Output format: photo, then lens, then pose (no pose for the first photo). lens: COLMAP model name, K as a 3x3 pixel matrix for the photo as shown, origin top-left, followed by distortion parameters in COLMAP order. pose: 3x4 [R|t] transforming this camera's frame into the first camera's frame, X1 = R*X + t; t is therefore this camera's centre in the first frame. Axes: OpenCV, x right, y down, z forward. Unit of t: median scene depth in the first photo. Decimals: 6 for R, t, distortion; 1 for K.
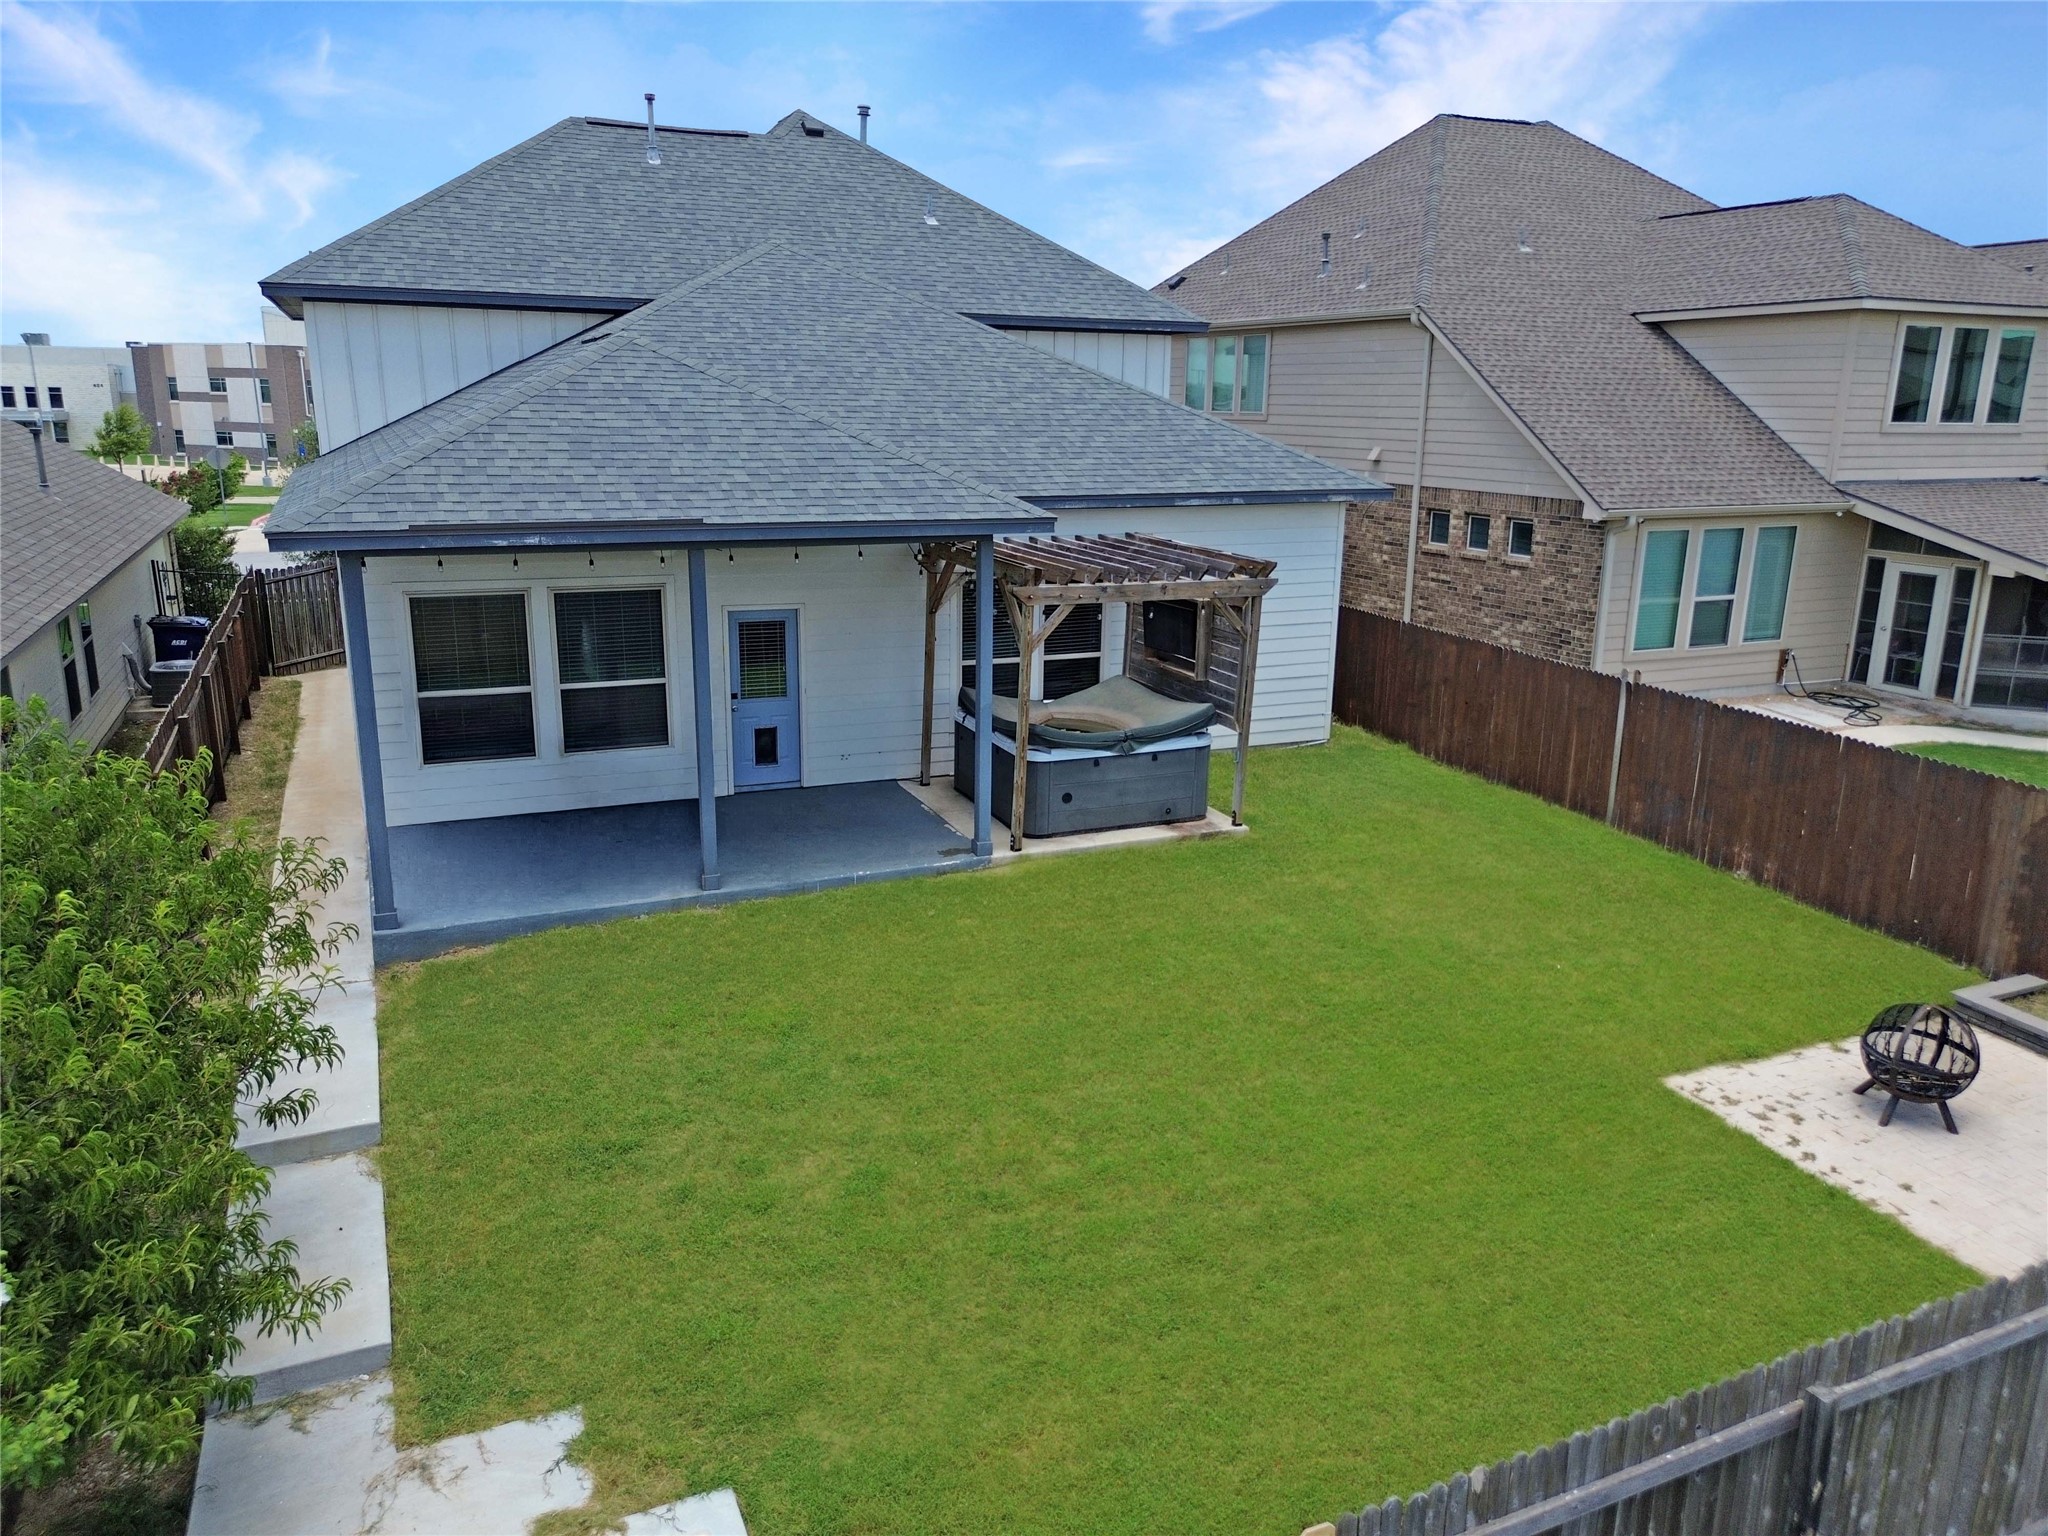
lens RADIAL K [[1452.6, 0, 1027.0], [0, 1452.6, 757.3], [0, 0, 1]] dist [0.052062, -0.042032]
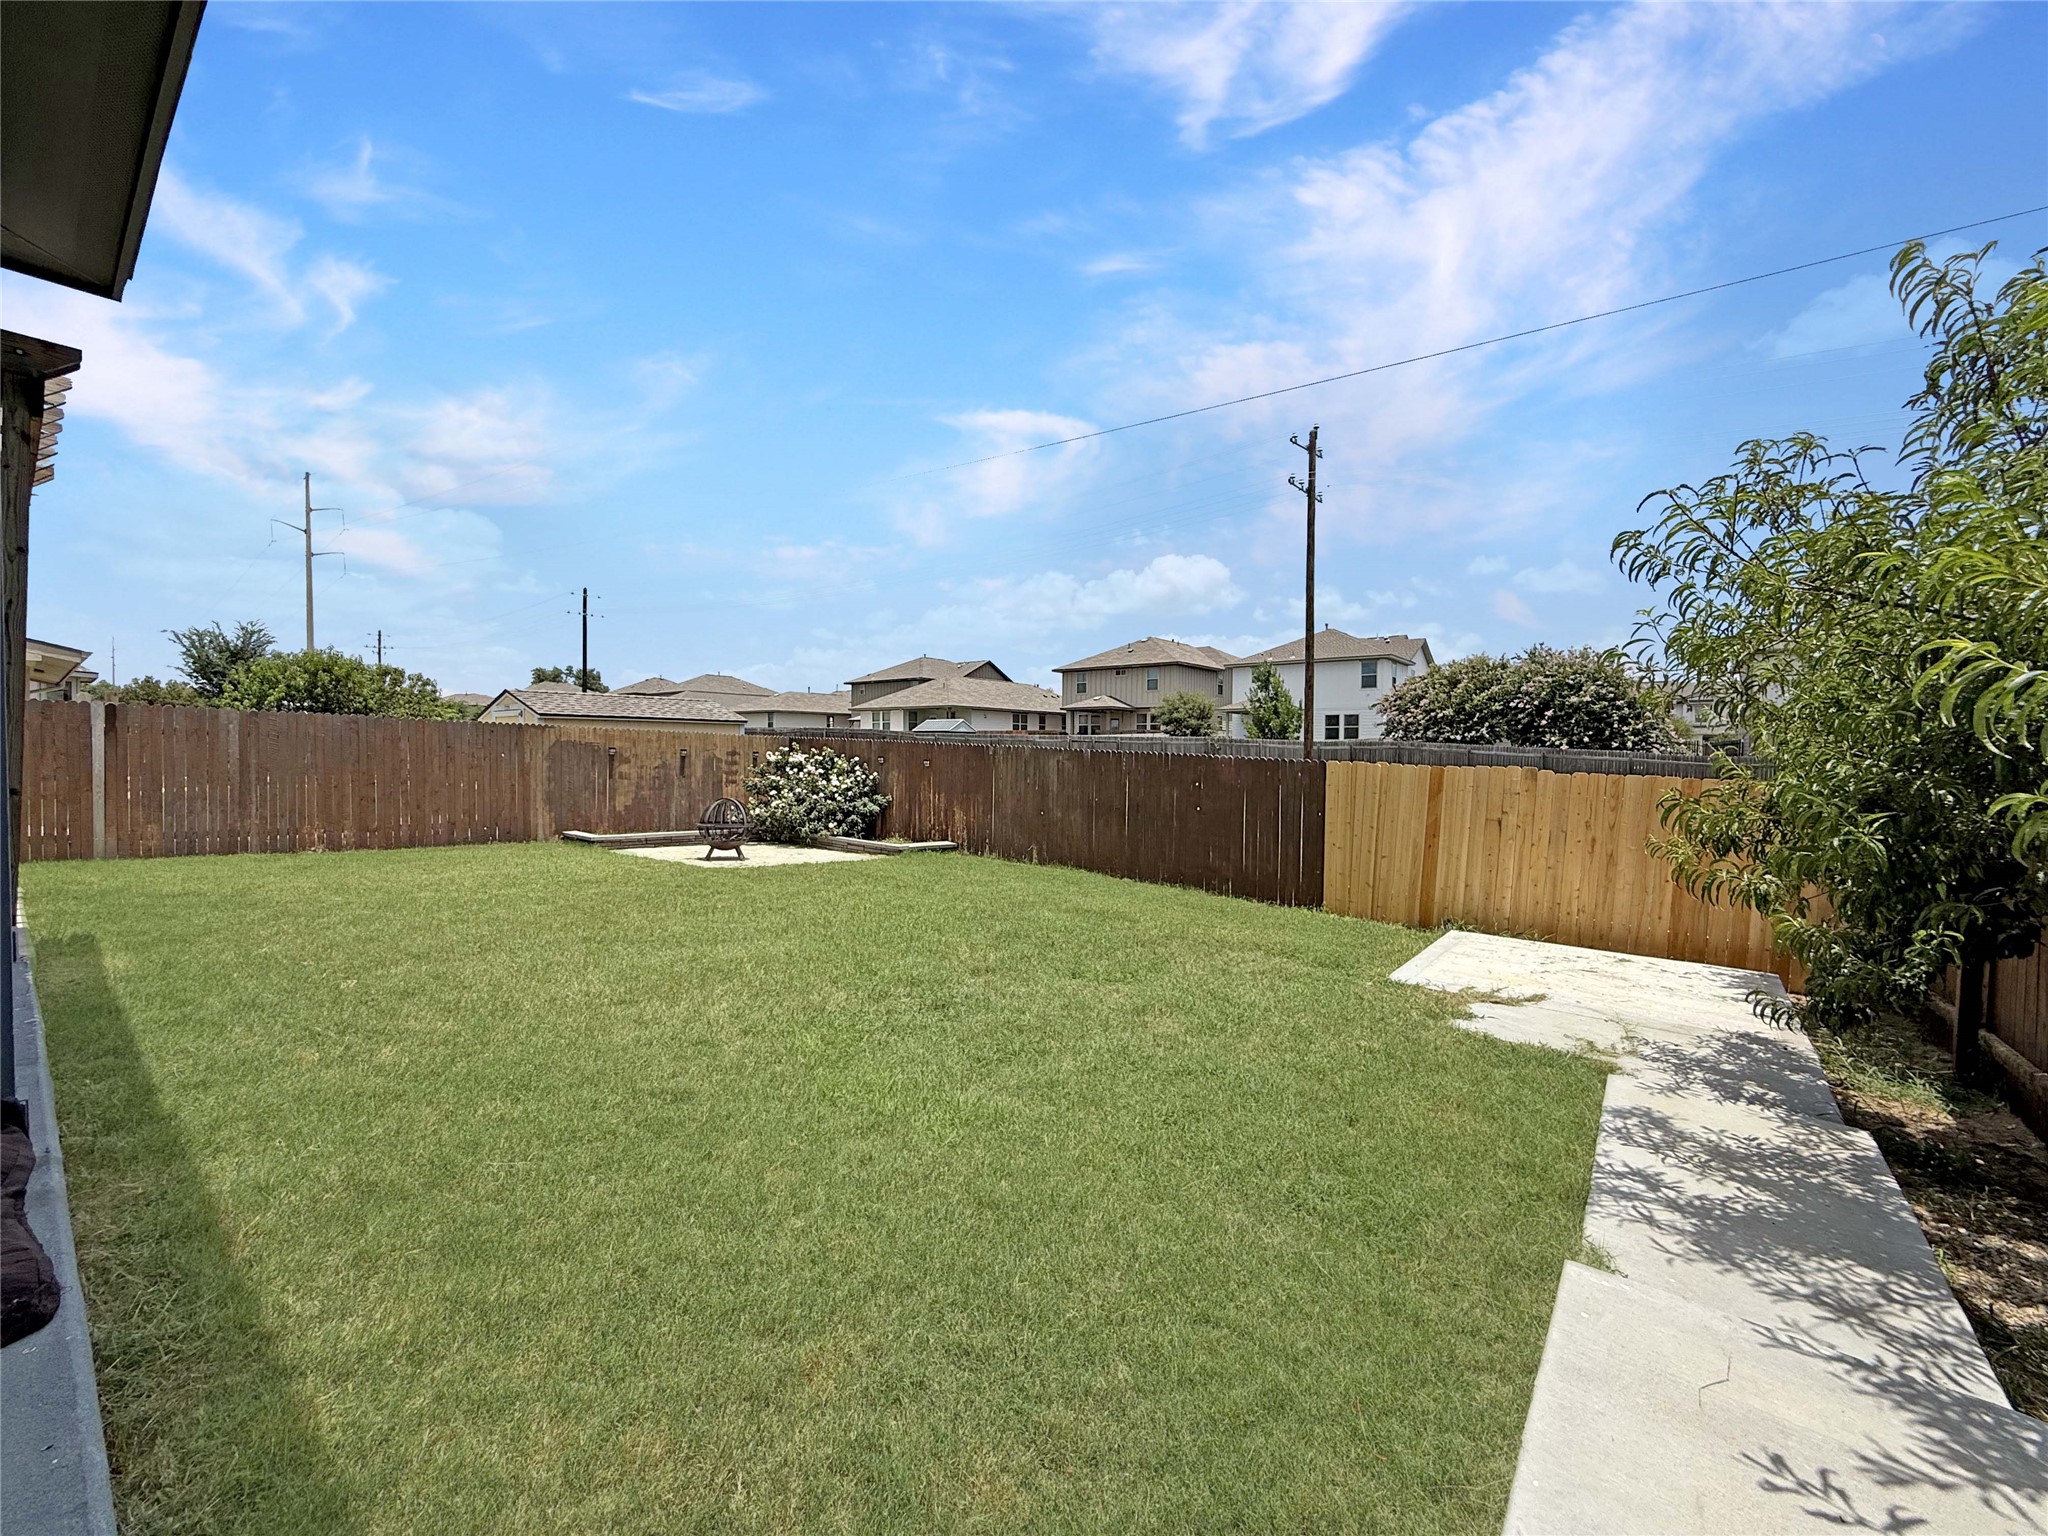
lens RADIAL K [[817.1, 0, 1020.2], [0, 817.1, 760.8], [0, 0, 1]] dist [-0.001609, -0.000043]
pose [[-0.464670, -0.030341, 0.884964, -0.377288], [0.201808, 0.969482, 0.139203, 0.032817], [-0.862181, 0.243276, -0.444366, 0.797764]]
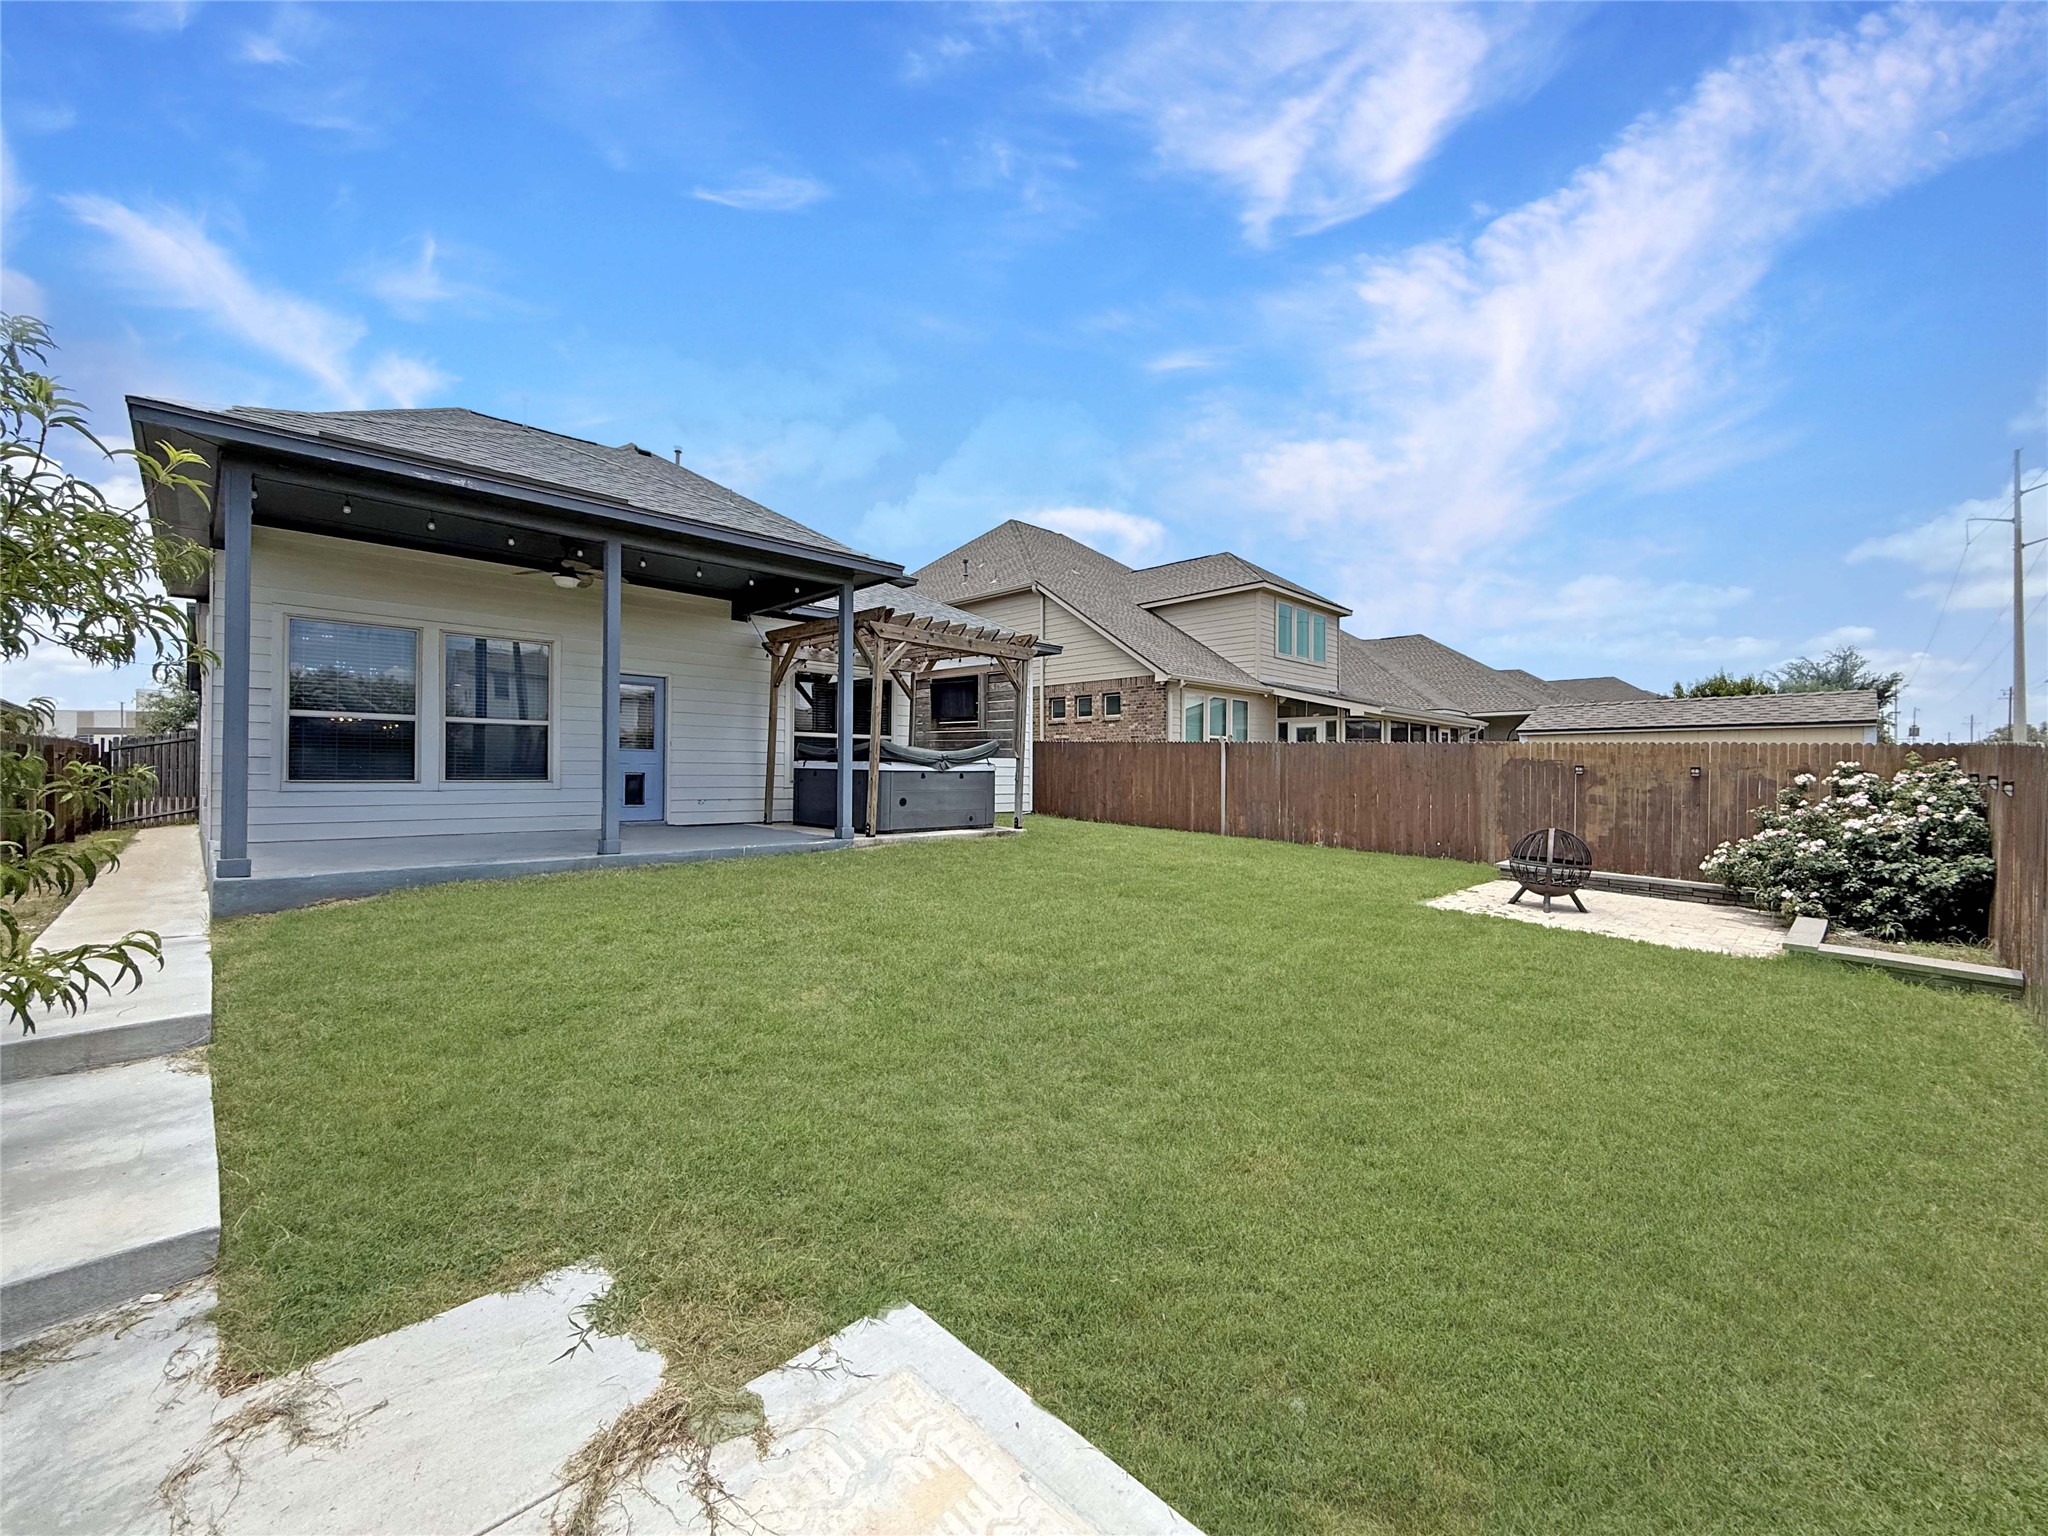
lens RADIAL K [[817.1, 0, 1022.0], [0, 817.1, 764.6], [0, 0, 1]] dist [-0.001609, -0.000043]
pose [[0.933302, -0.006662, 0.359030, -0.133402], [0.096657, 0.967587, -0.233308, 0.174371], [-0.345838, 0.252450, 0.903695, 0.294056]]
